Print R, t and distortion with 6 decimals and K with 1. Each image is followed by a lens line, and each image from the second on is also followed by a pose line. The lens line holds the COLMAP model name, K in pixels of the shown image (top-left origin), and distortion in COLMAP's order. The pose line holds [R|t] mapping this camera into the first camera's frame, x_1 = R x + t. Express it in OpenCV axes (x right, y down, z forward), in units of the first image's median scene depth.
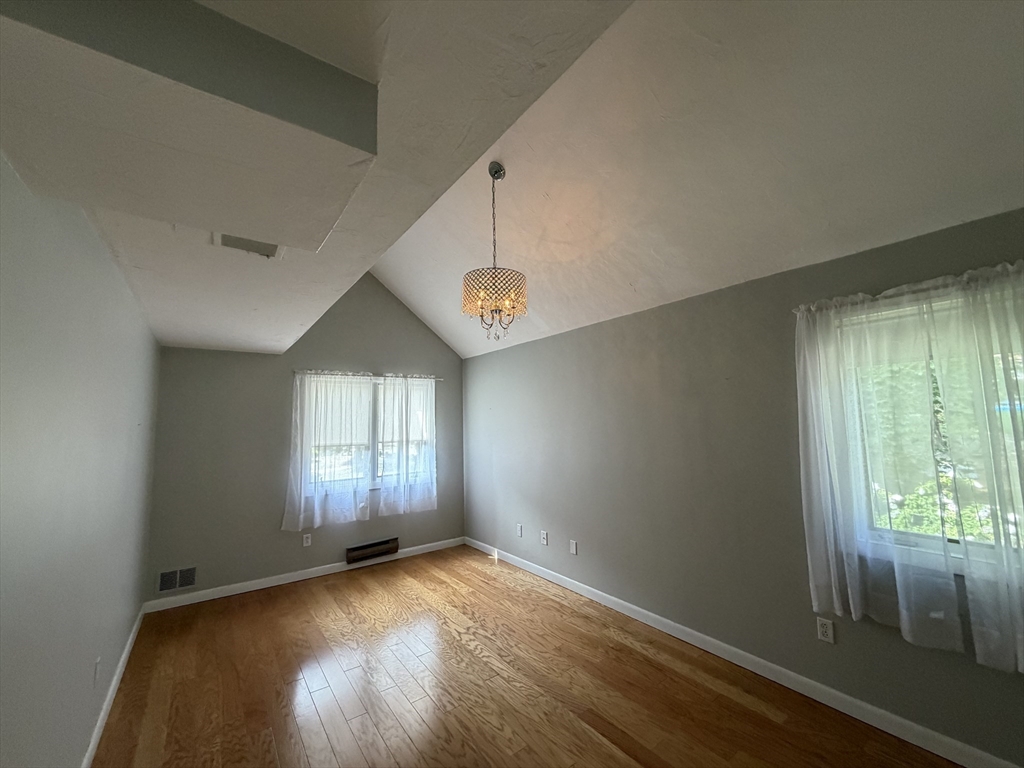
lens RADIAL K [[405.4, 0, 510.1], [0, 405.4, 382.4], [0, 0, 1]] dist [-0.001479, -0.000455]
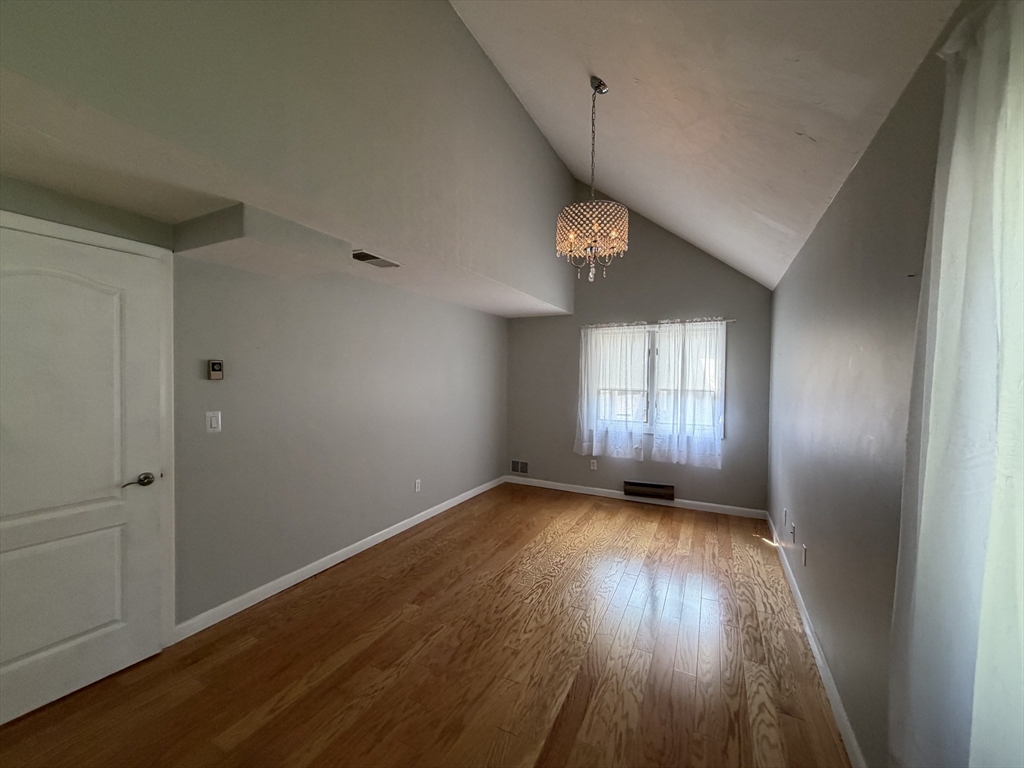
lens RADIAL K [[405.4, 0, 510.1], [0, 405.4, 382.4], [0, 0, 1]] dist [-0.001479, -0.000455]
pose [[0.455073, 0.041806, -0.889472, 0.559584], [0.065834, 0.994584, 0.080428, 0.032707], [0.888017, -0.095158, 0.449857, 0.299880]]
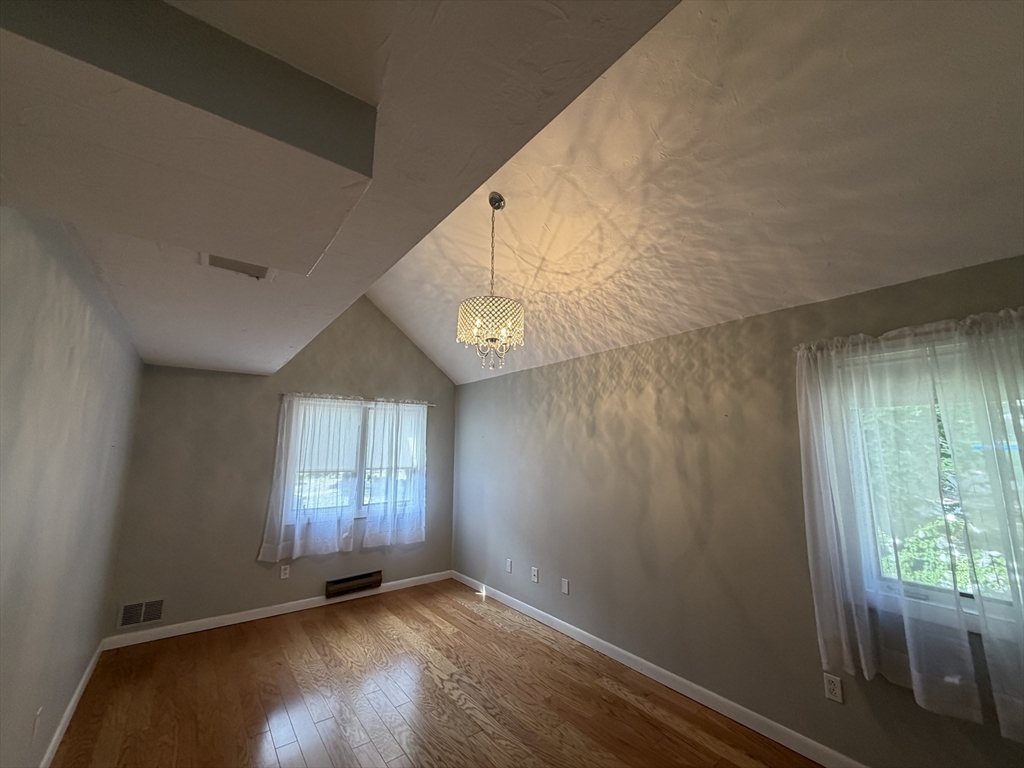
lens RADIAL K [[405.4, 0, 510.1], [0, 405.4, 382.4], [0, 0, 1]] dist [-0.001479, -0.000455]
pose [[0.999472, 0.028723, 0.015195, -0.002149], [-0.027699, 0.997579, -0.063786, -0.008489], [-0.016991, 0.063332, 0.997848, 0.020085]]
